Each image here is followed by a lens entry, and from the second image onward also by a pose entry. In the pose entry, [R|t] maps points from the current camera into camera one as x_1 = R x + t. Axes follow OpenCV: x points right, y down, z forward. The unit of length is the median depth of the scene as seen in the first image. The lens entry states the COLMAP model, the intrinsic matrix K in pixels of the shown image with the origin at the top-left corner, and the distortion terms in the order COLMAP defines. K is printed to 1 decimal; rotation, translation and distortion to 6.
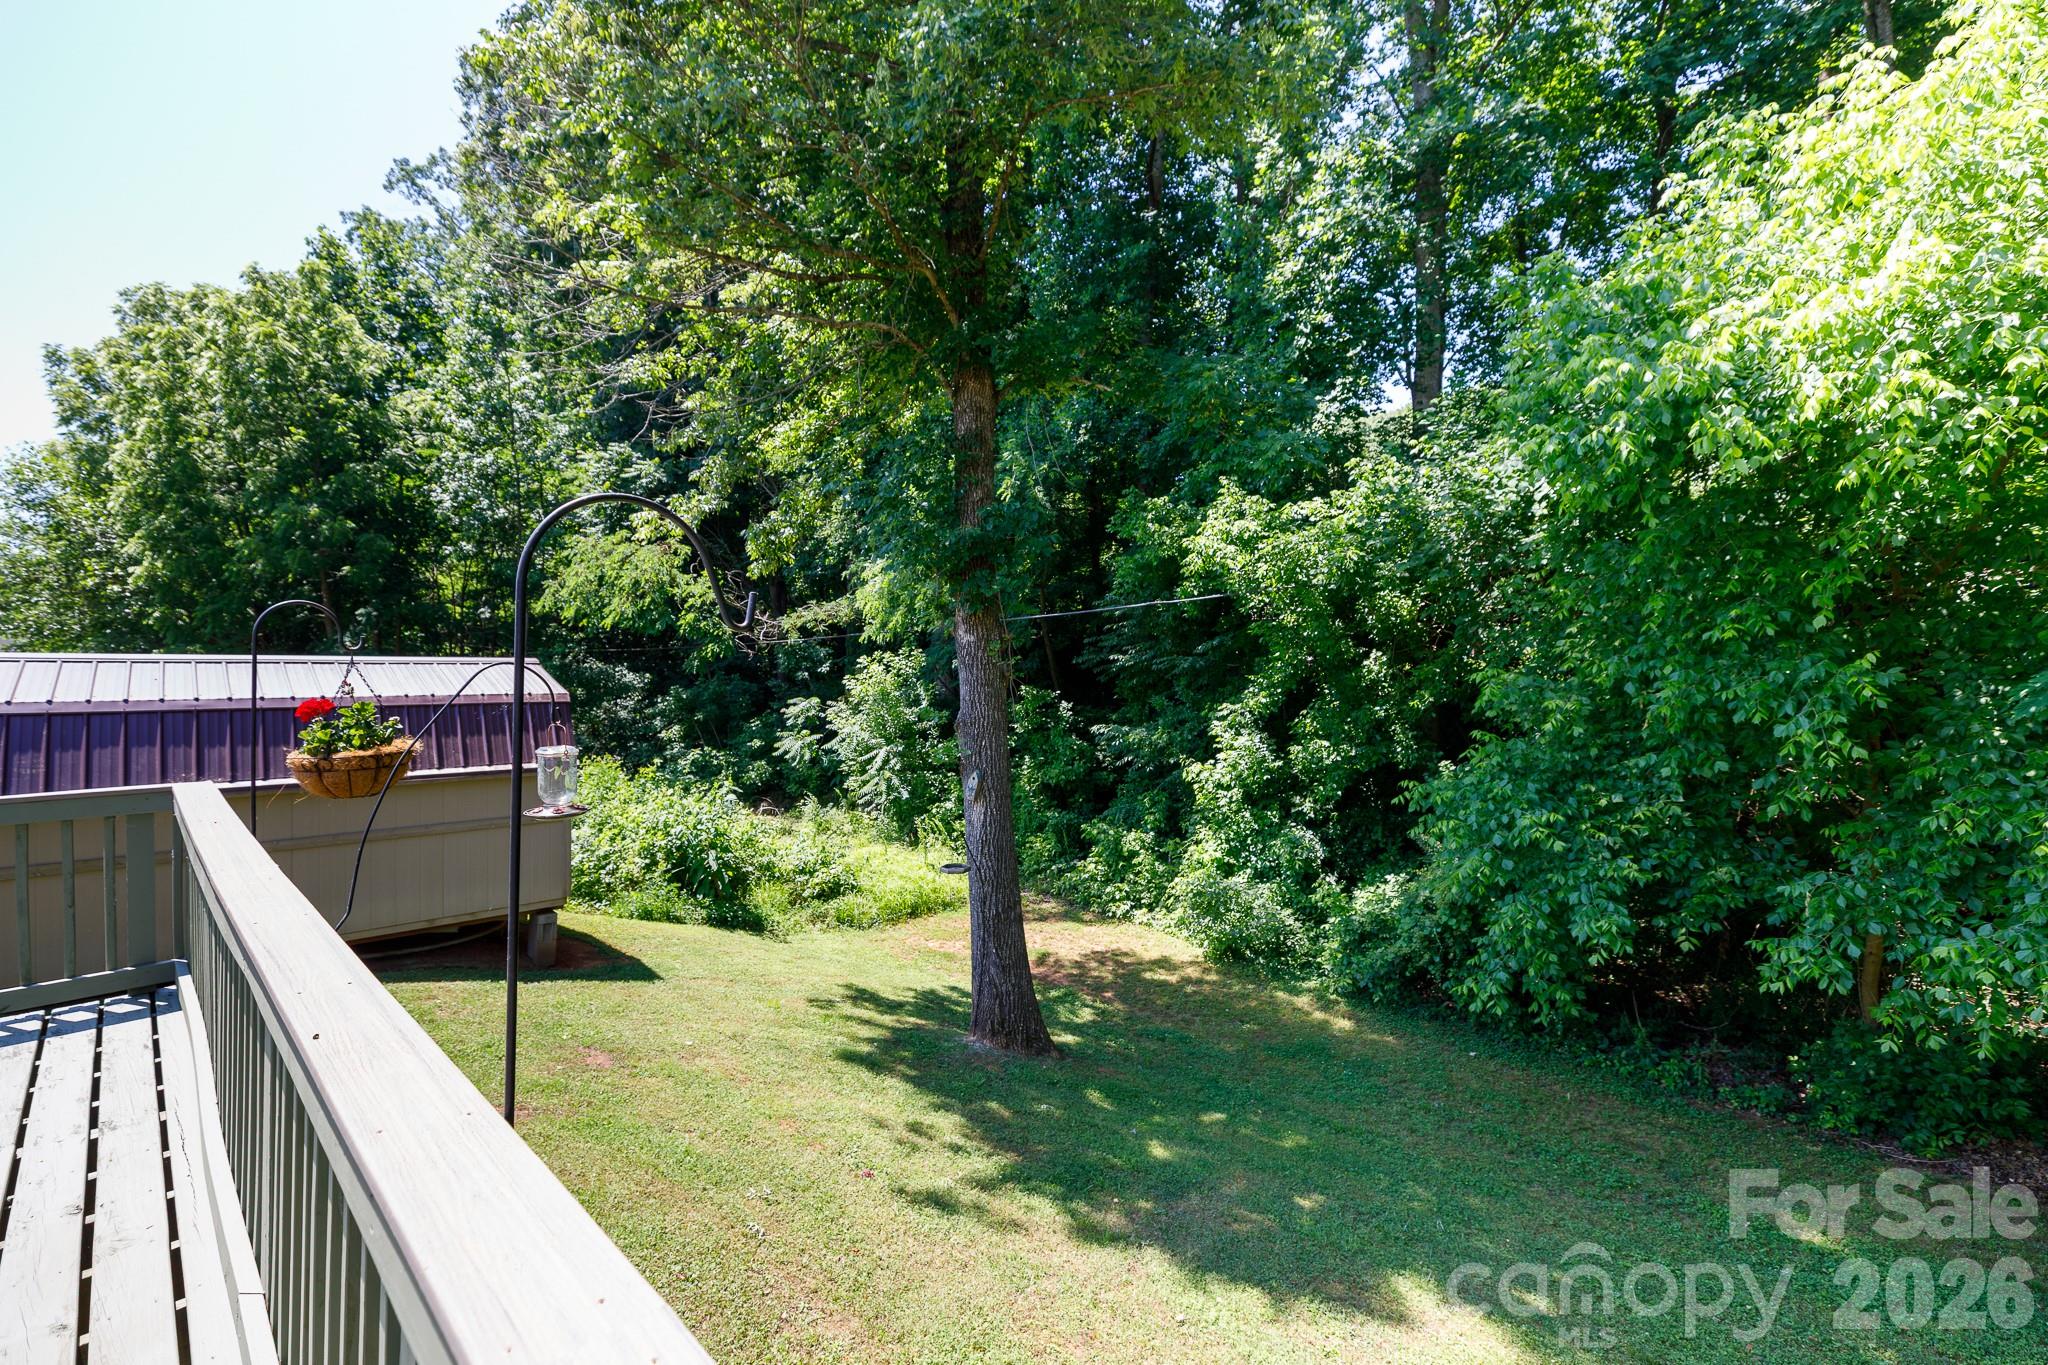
lens RADIAL K [[922.2, 0, 1015.5], [0, 922.2, 667.8], [0, 0, 1]] dist [0.003213, -0.000797]
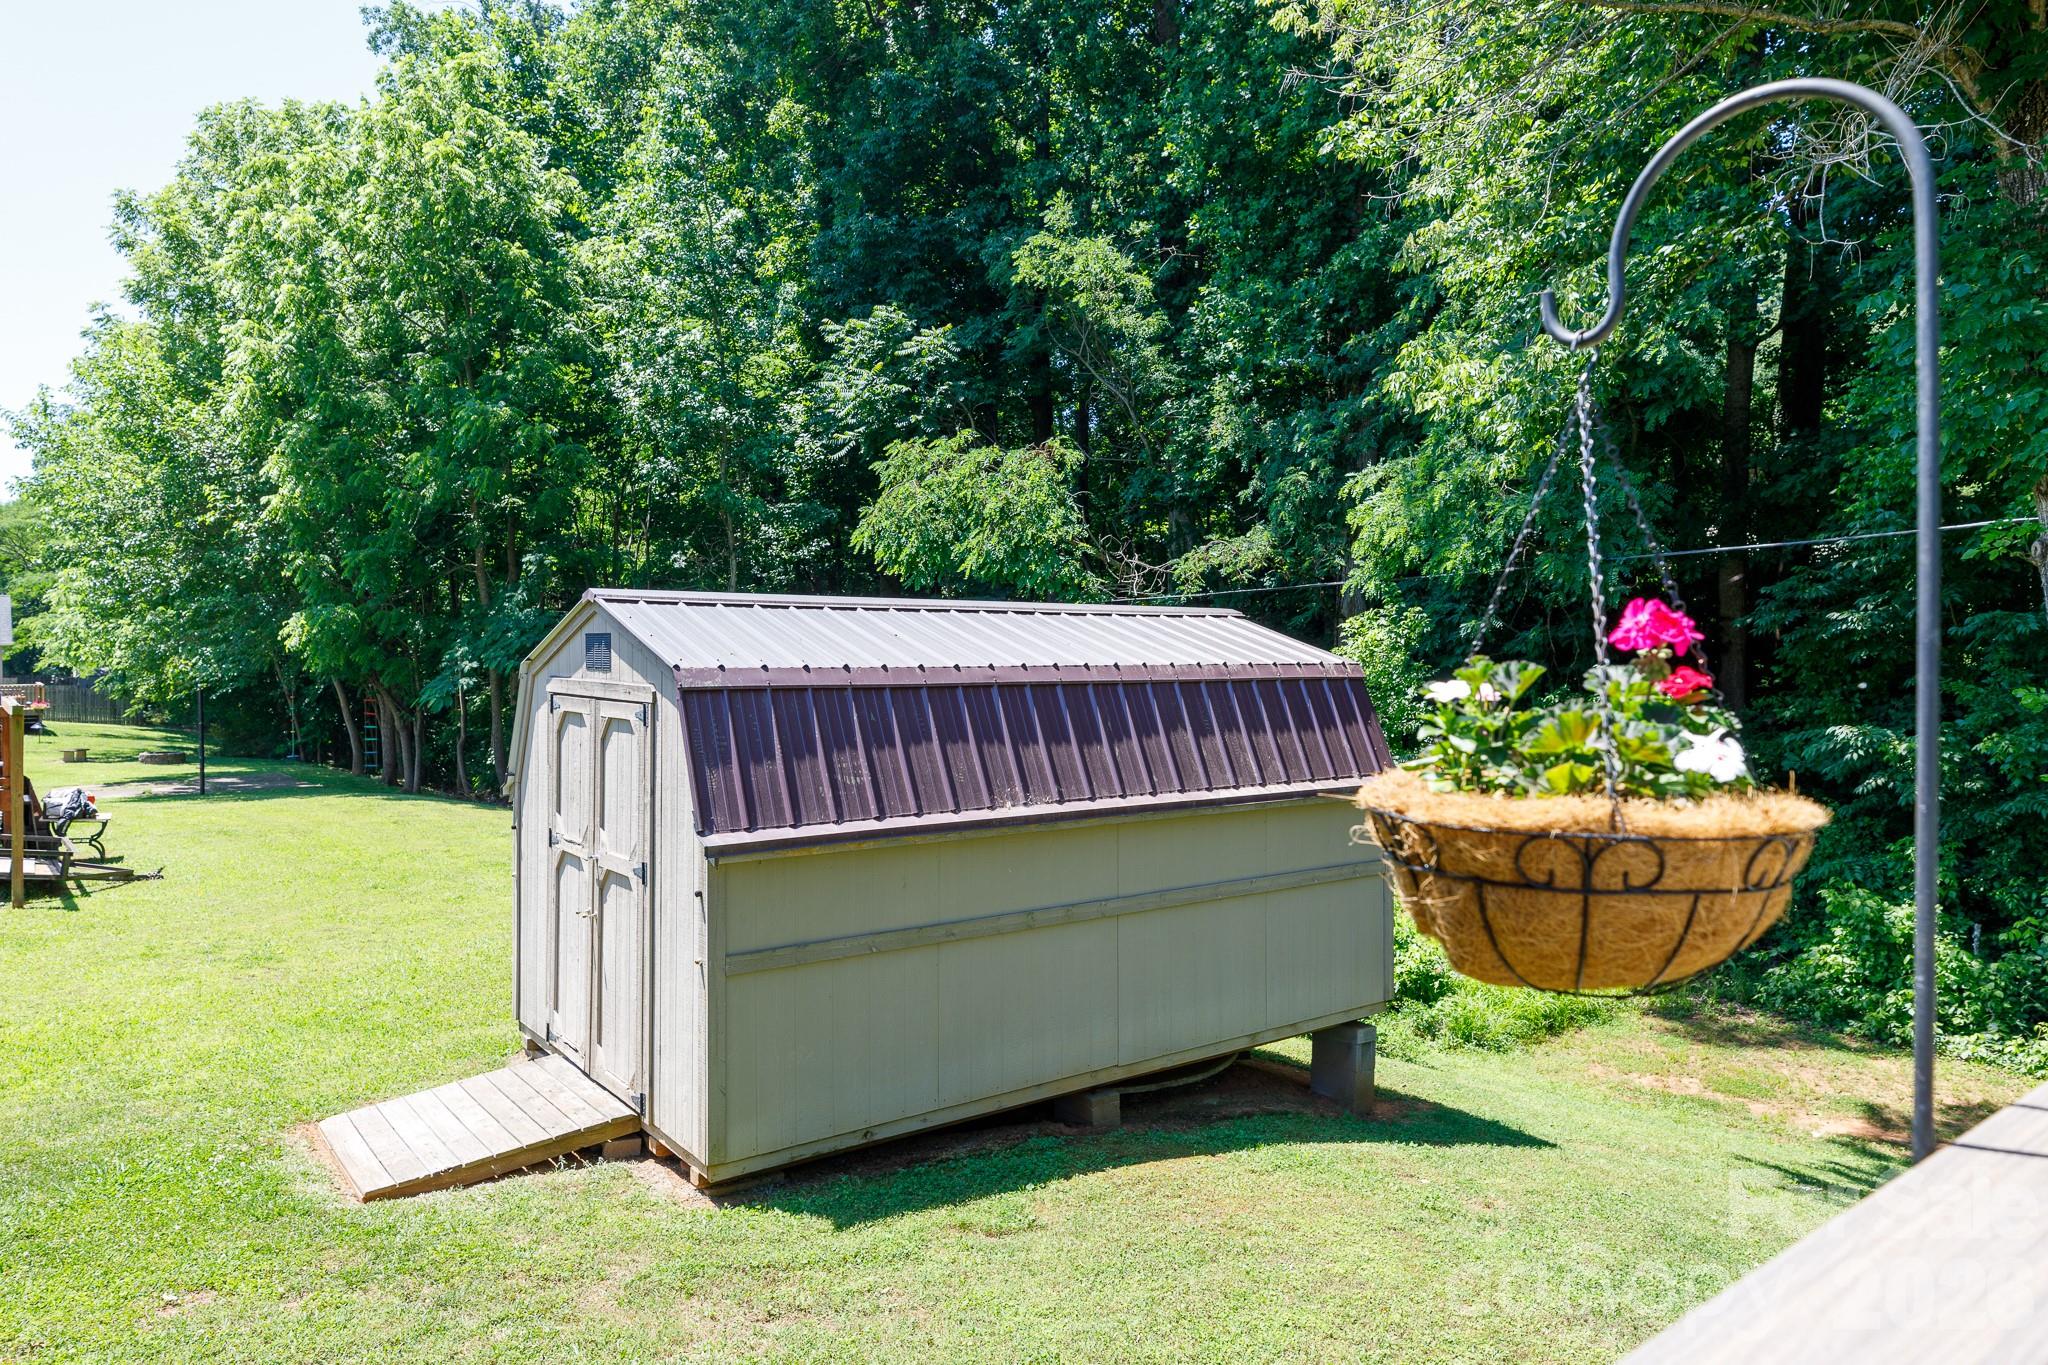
lens RADIAL K [[1339.3, 0, 1025.5], [0, 1339.3, 662.3], [0, 0, 1]] dist [0.010252, 0.003082]
pose [[0.992748, 0.000456, -0.120216, -0.243851], [0.001016, 0.999925, 0.012188, 0.006620], [0.120213, -0.012222, 0.992673, 0.041047]]
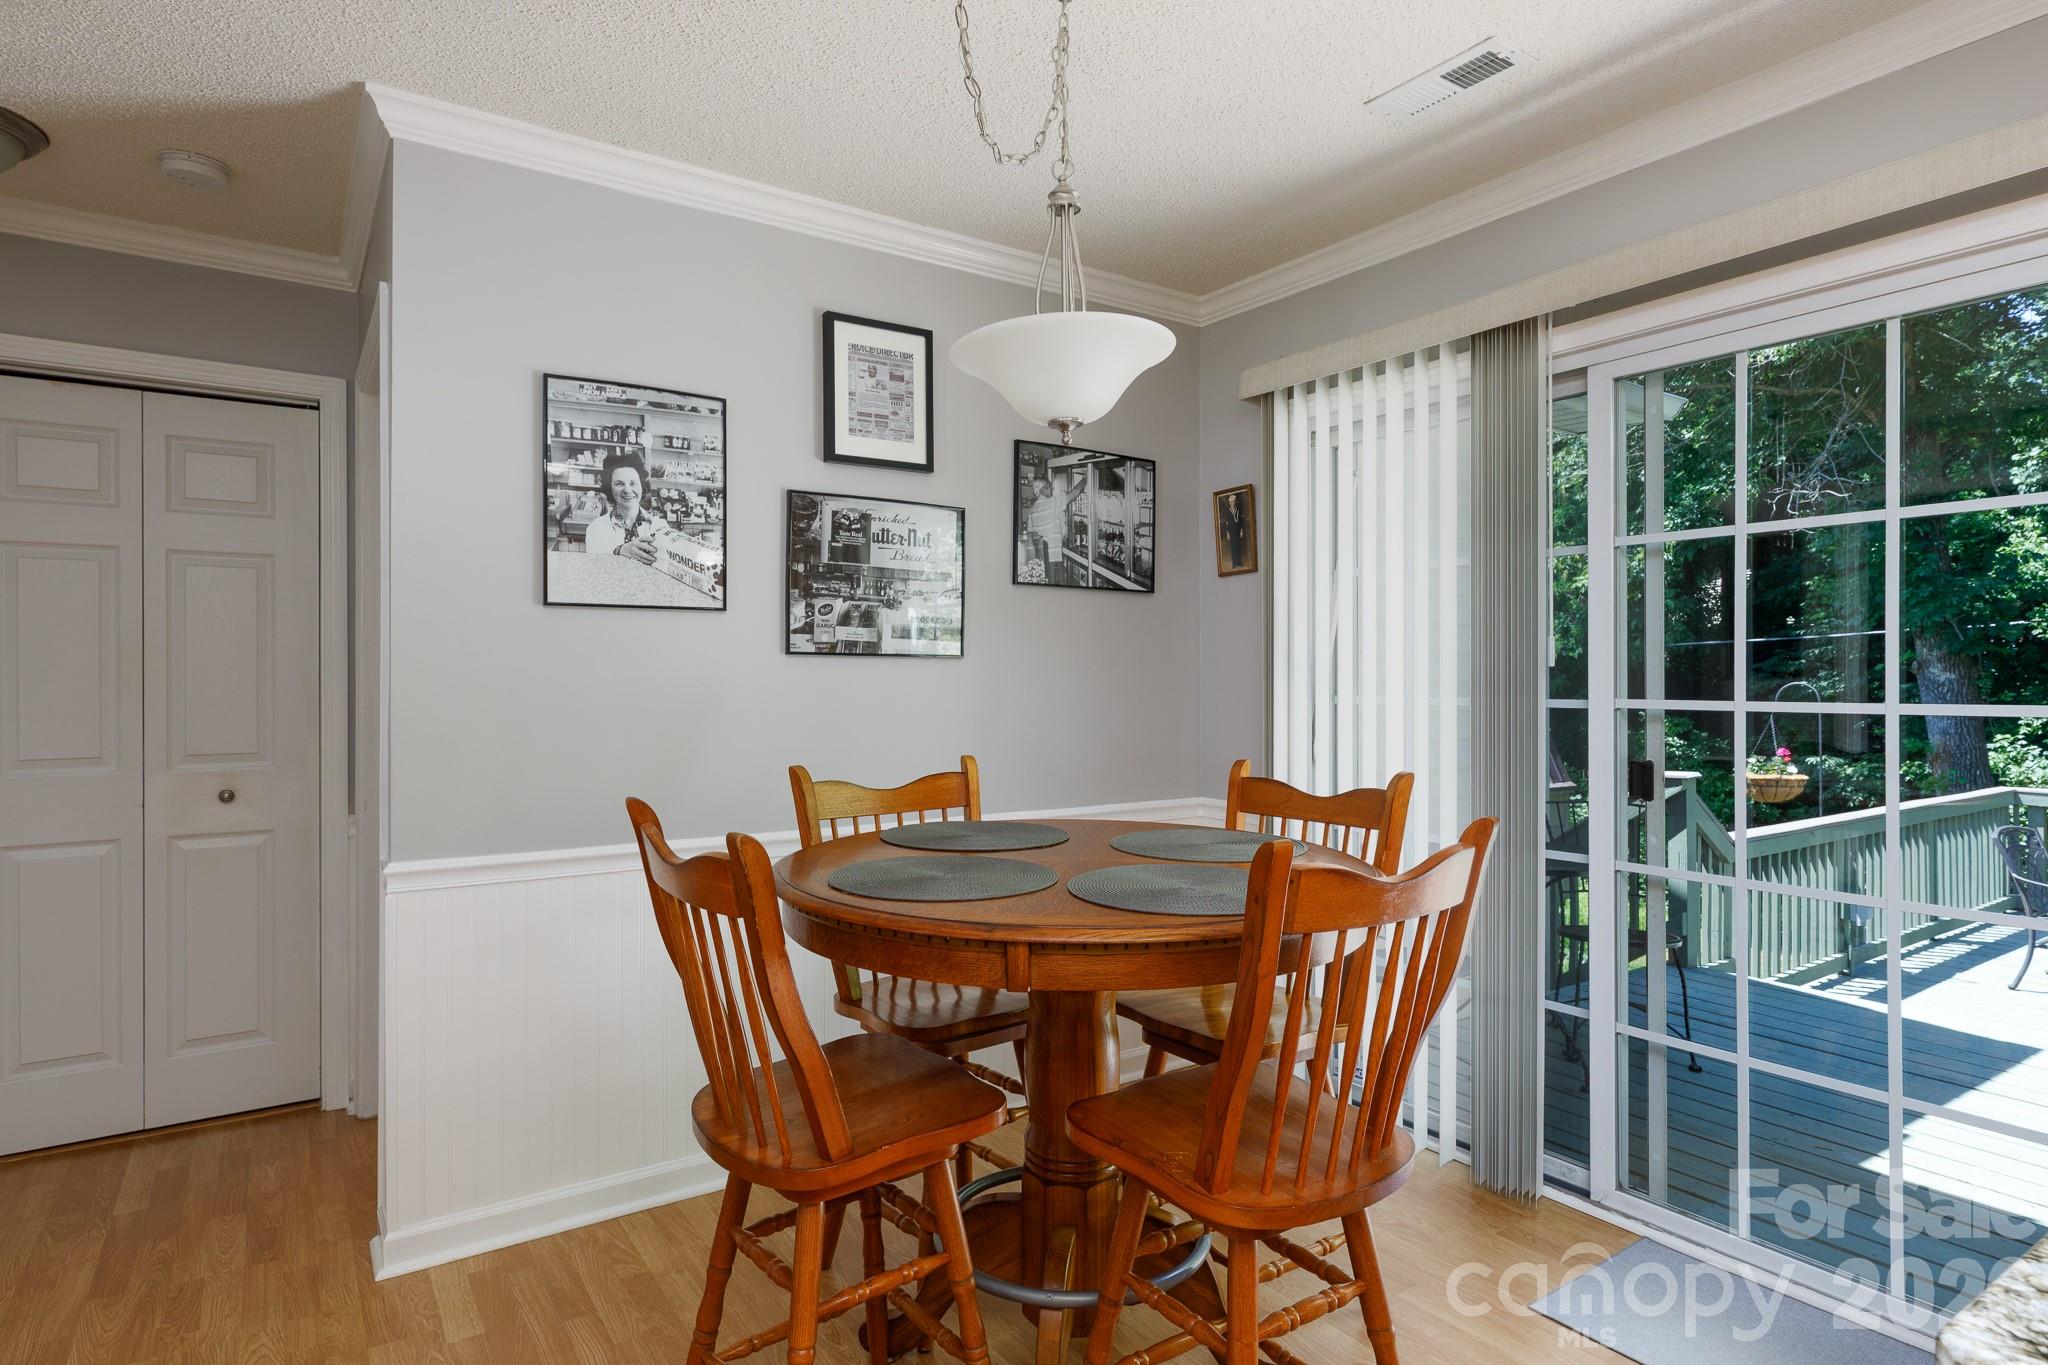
lens RADIAL K [[1112.3, 0, 1044.9], [0, 1112.3, 686.9], [0, 0, 1]] dist [0.006730, -0.003034]
pose [[0.984830, -0.000608, -0.173520, -0.350445], [0.000860, 0.999999, 0.001377, -0.009061], [0.173519, -0.001505, 0.984829, -0.192704]]
